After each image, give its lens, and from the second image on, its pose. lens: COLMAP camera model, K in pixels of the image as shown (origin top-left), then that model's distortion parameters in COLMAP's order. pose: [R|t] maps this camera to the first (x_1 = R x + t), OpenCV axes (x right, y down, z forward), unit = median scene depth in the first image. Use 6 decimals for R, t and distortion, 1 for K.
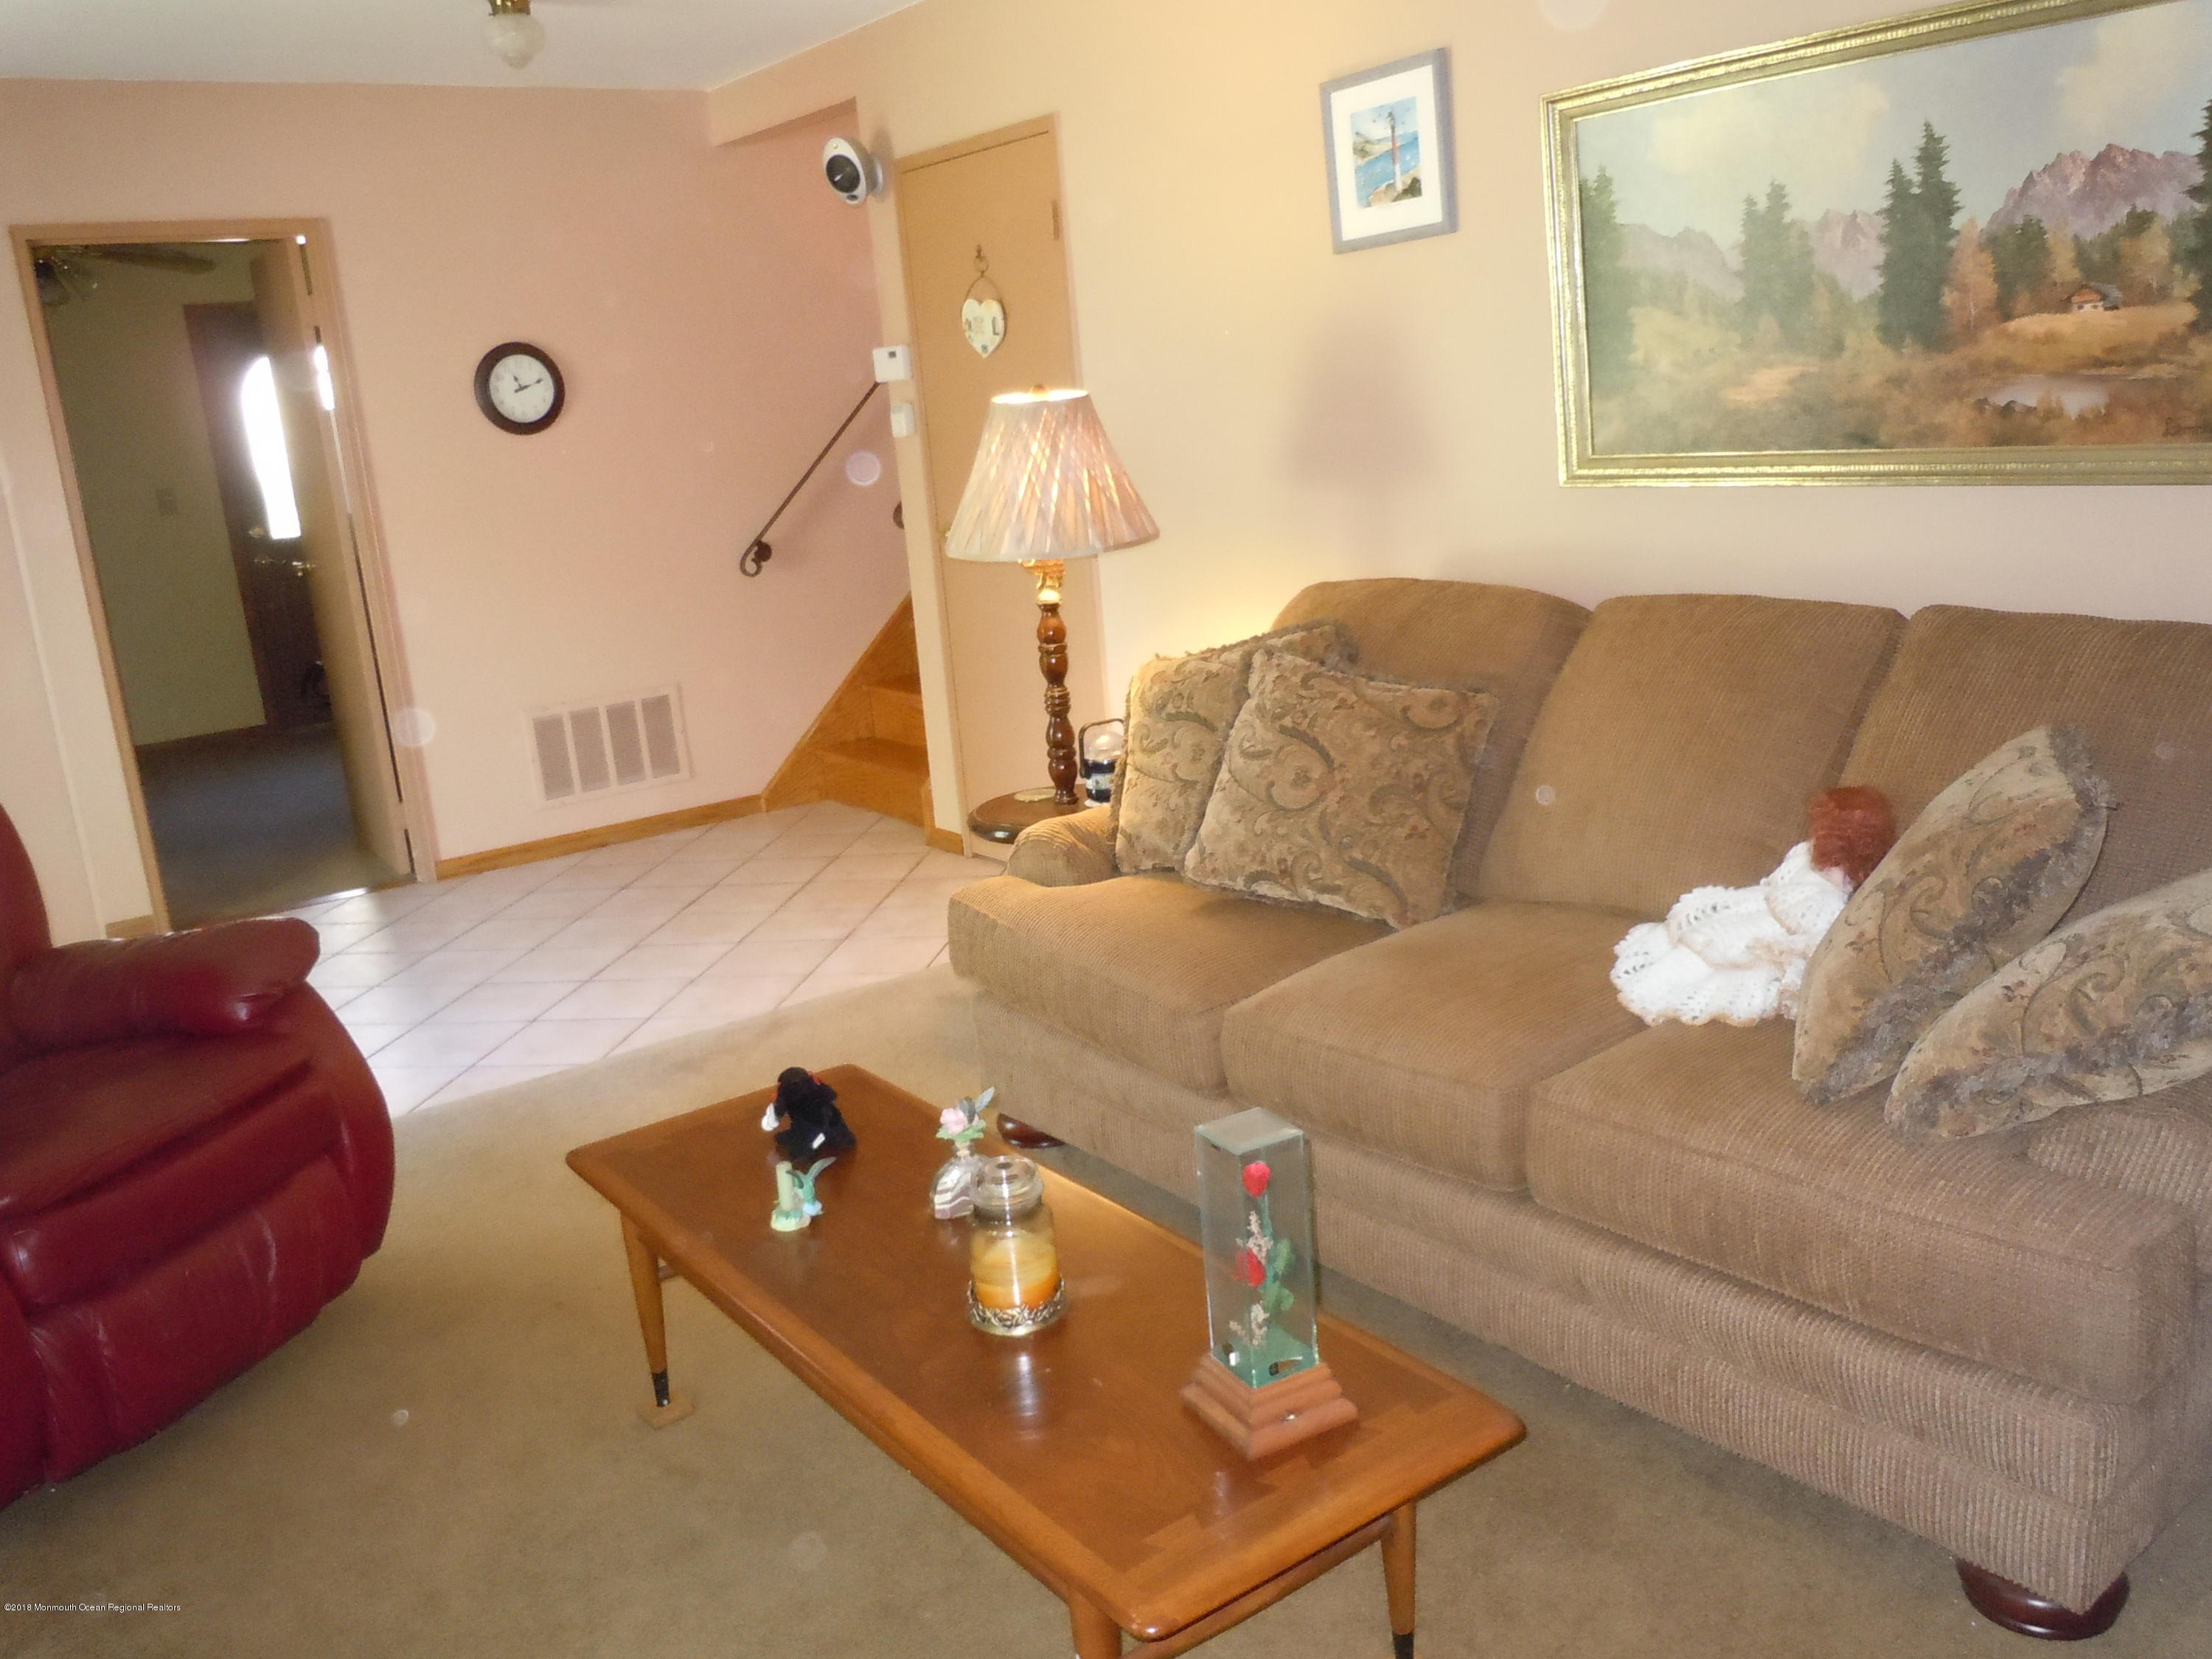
lens RADIAL K [[1843.5, 0, 1123.3], [0, 1843.5, 847.0], [0, 0, 1]] dist [0.019066, -0.066652]
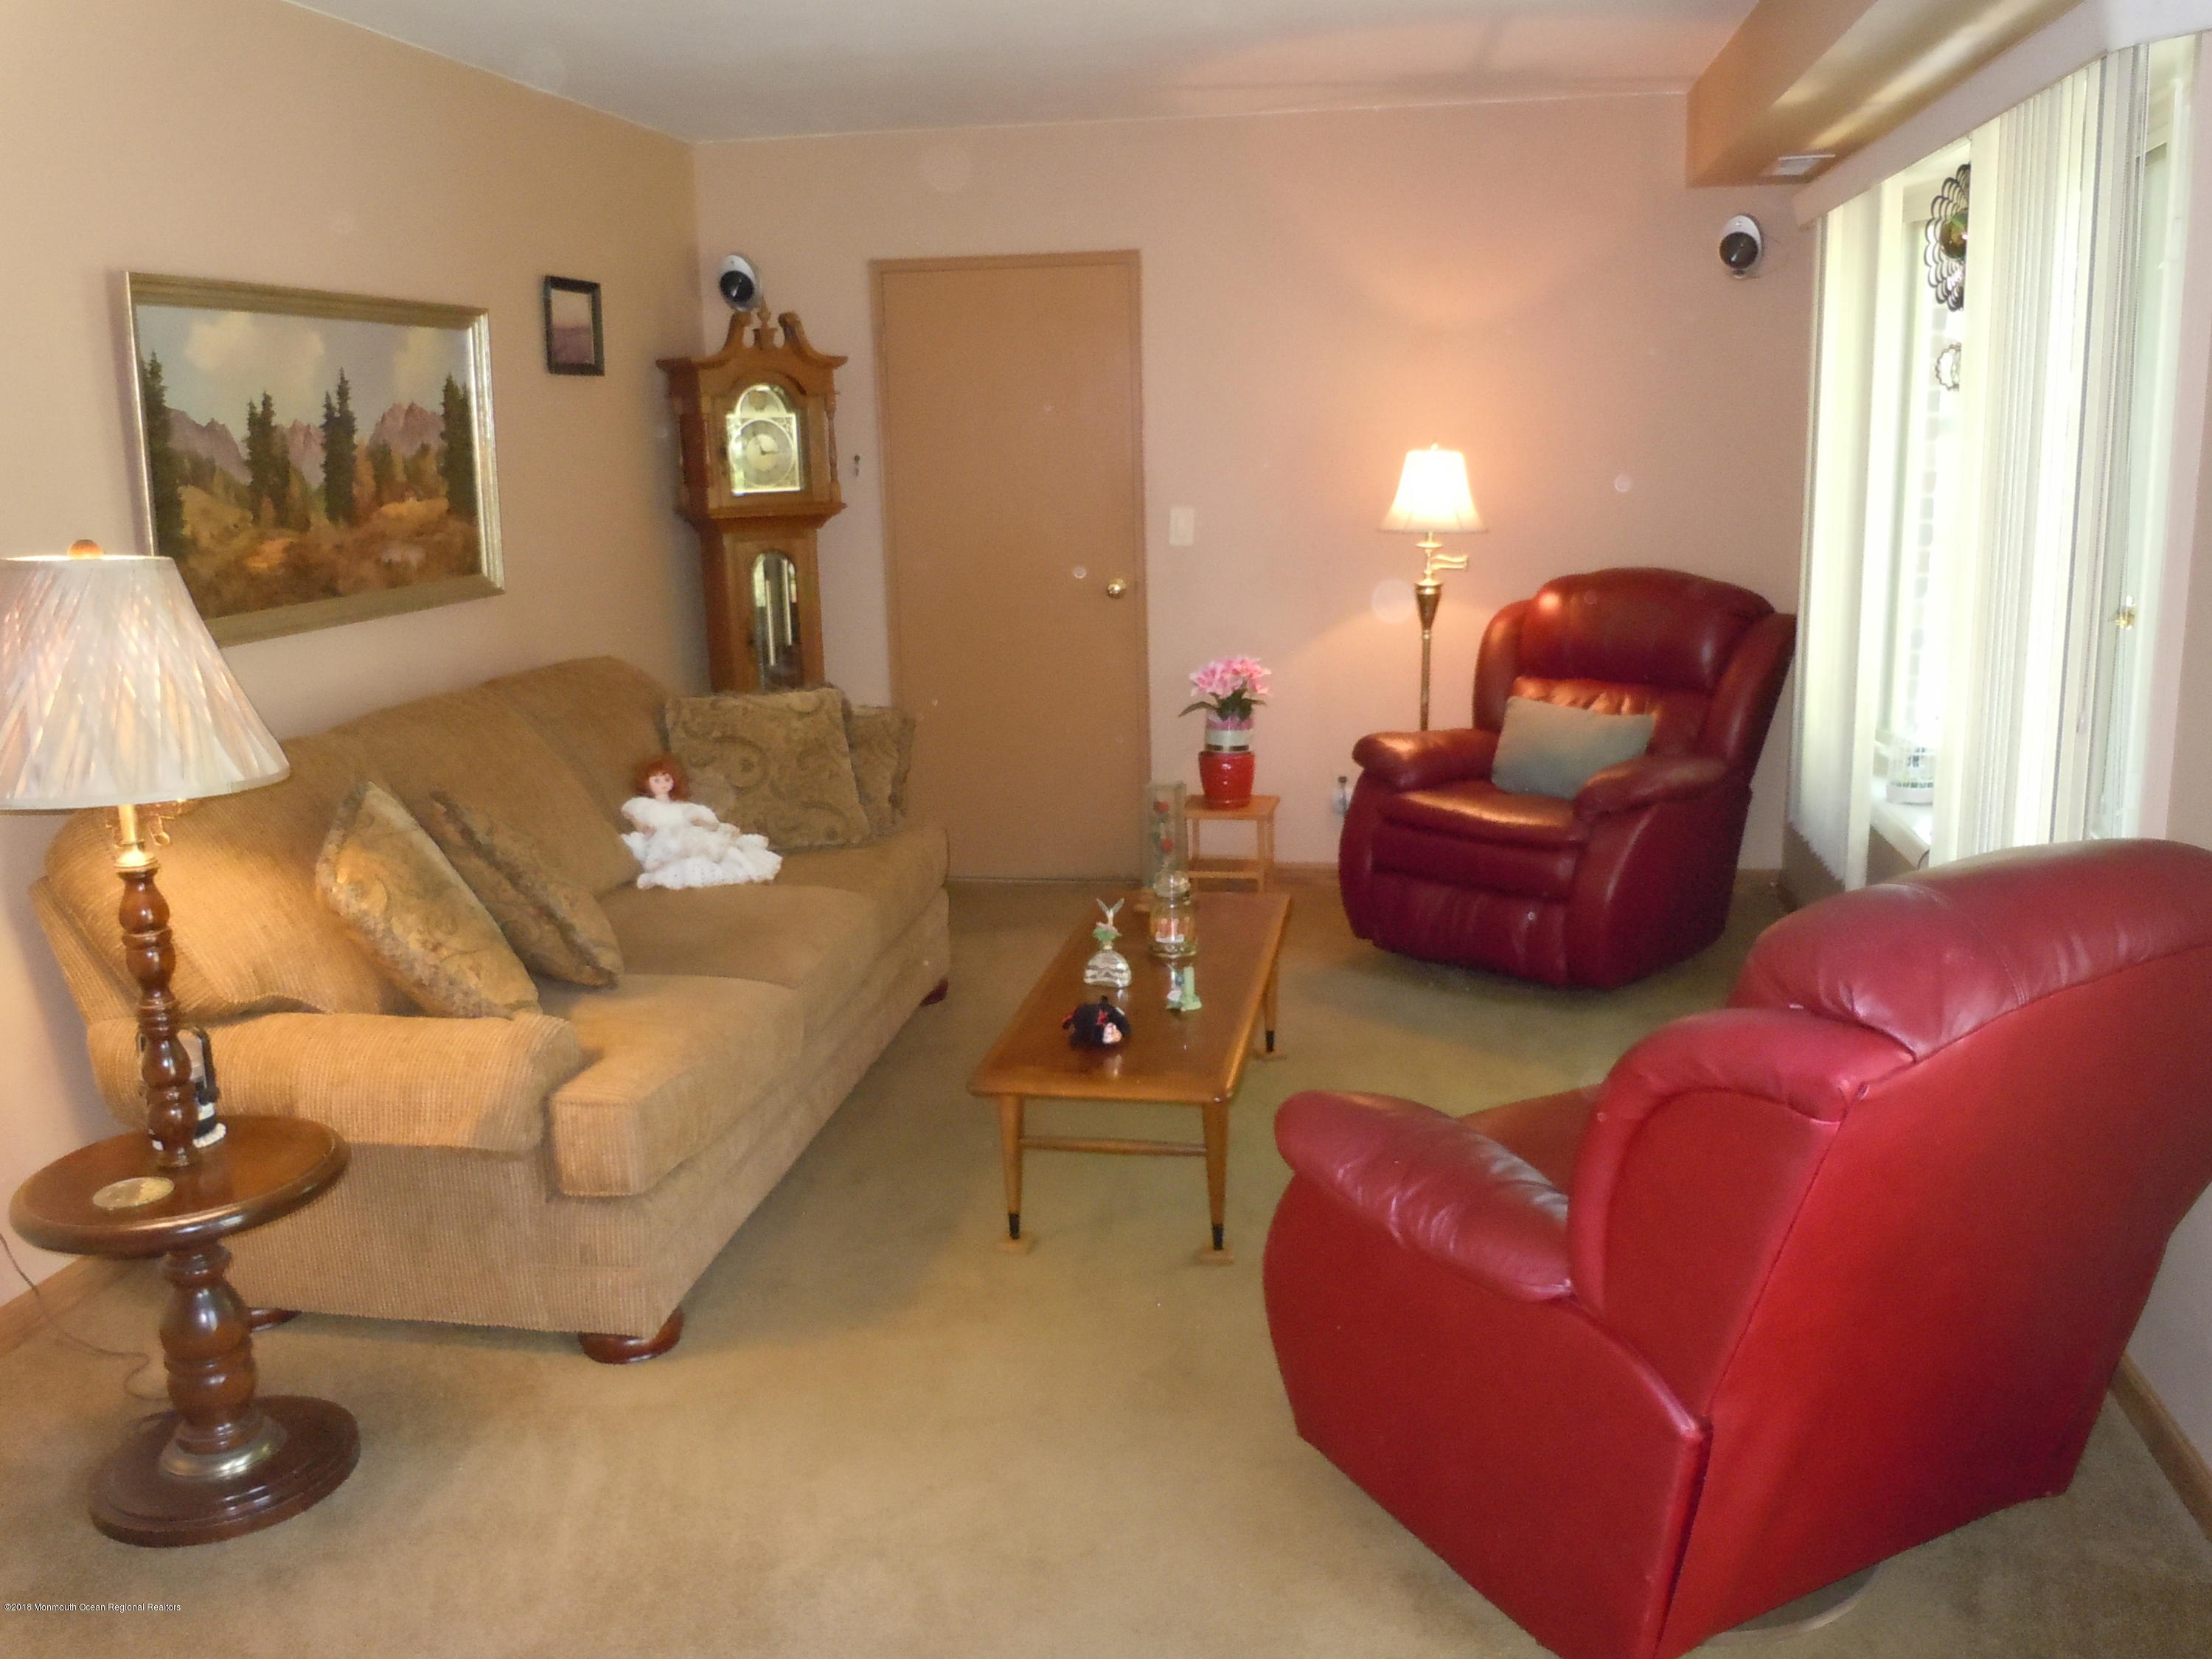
lens RADIAL K [[1843.5, 0, 1097.8], [0, 1843.5, 837.5], [0, 0, 1]] dist [0.019066, -0.066652]
pose [[-0.685011, -0.050478, 0.726782, -0.967044], [0.268926, 0.909623, 0.316646, -0.335205], [-0.677081, 0.412356, -0.609527, 1.523929]]
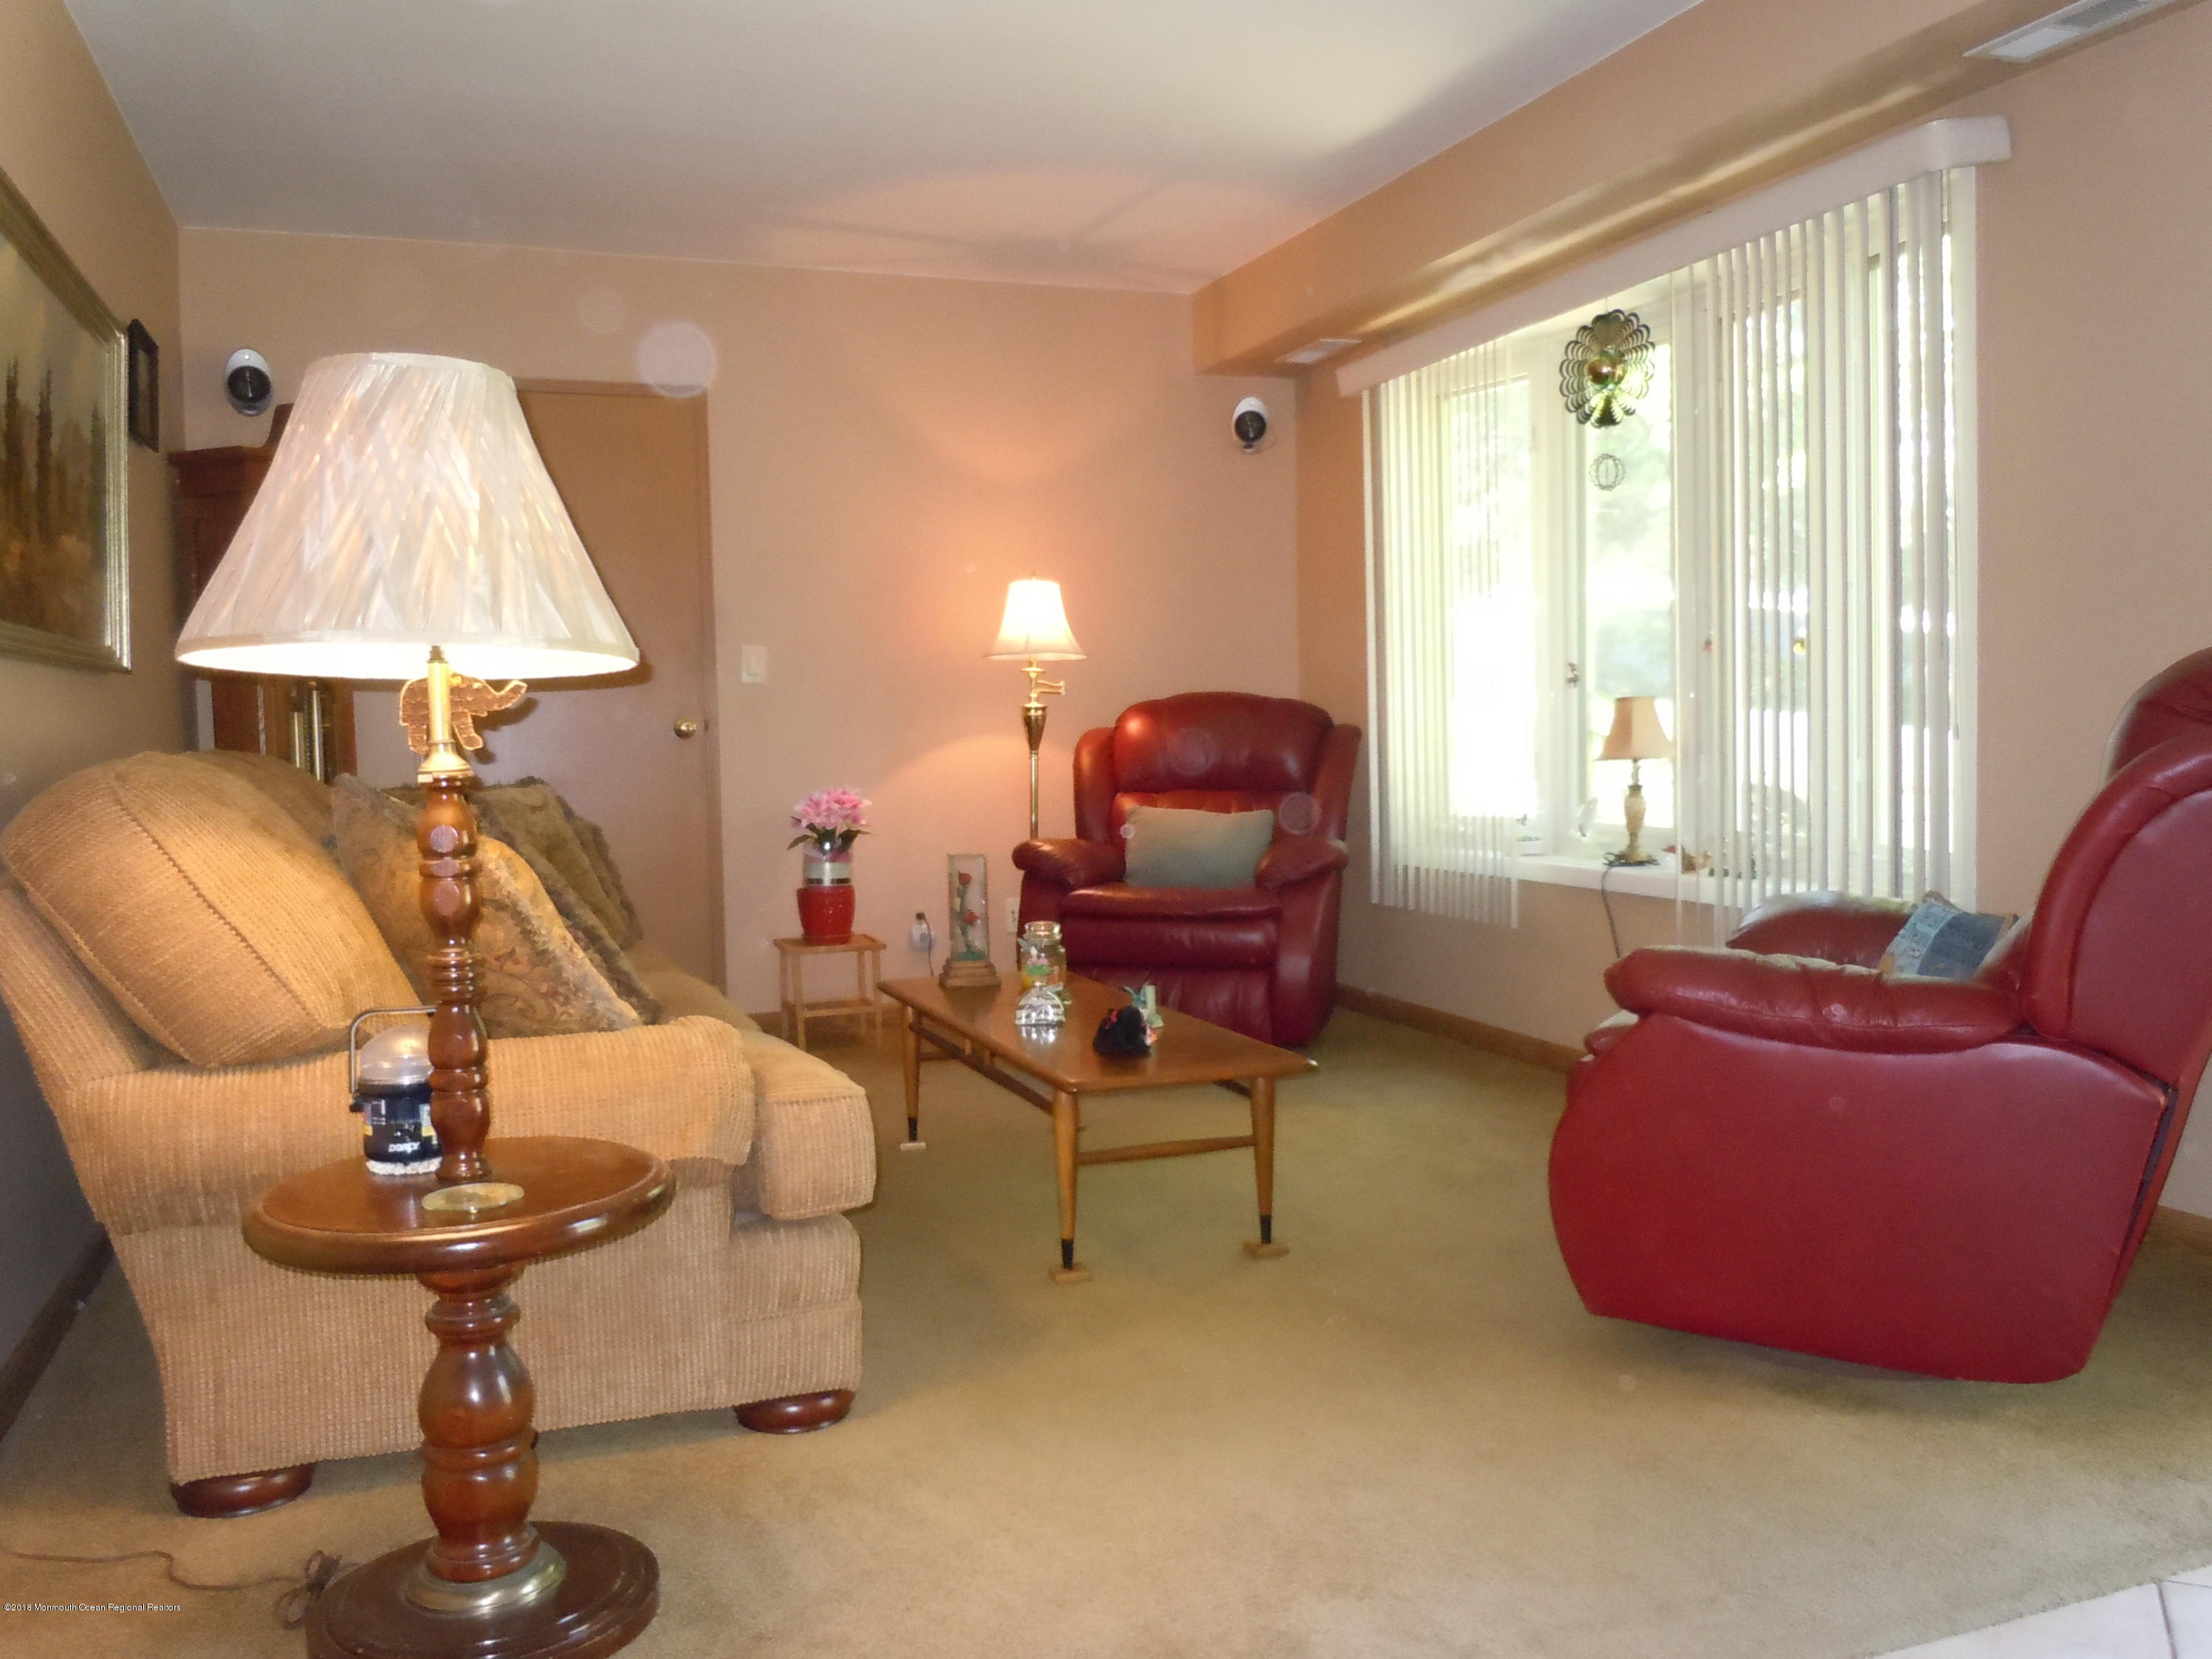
lens RADIAL K [[1843.5, 0, 1108.0], [0, 1843.5, 813.4], [0, 0, 1]] dist [0.019066, -0.066652]
pose [[-0.956137, 0.099776, 0.275403, -0.454168], [0.175903, 0.947375, 0.267469, -0.292712], [-0.234223, 0.304181, -0.923371, 1.867066]]
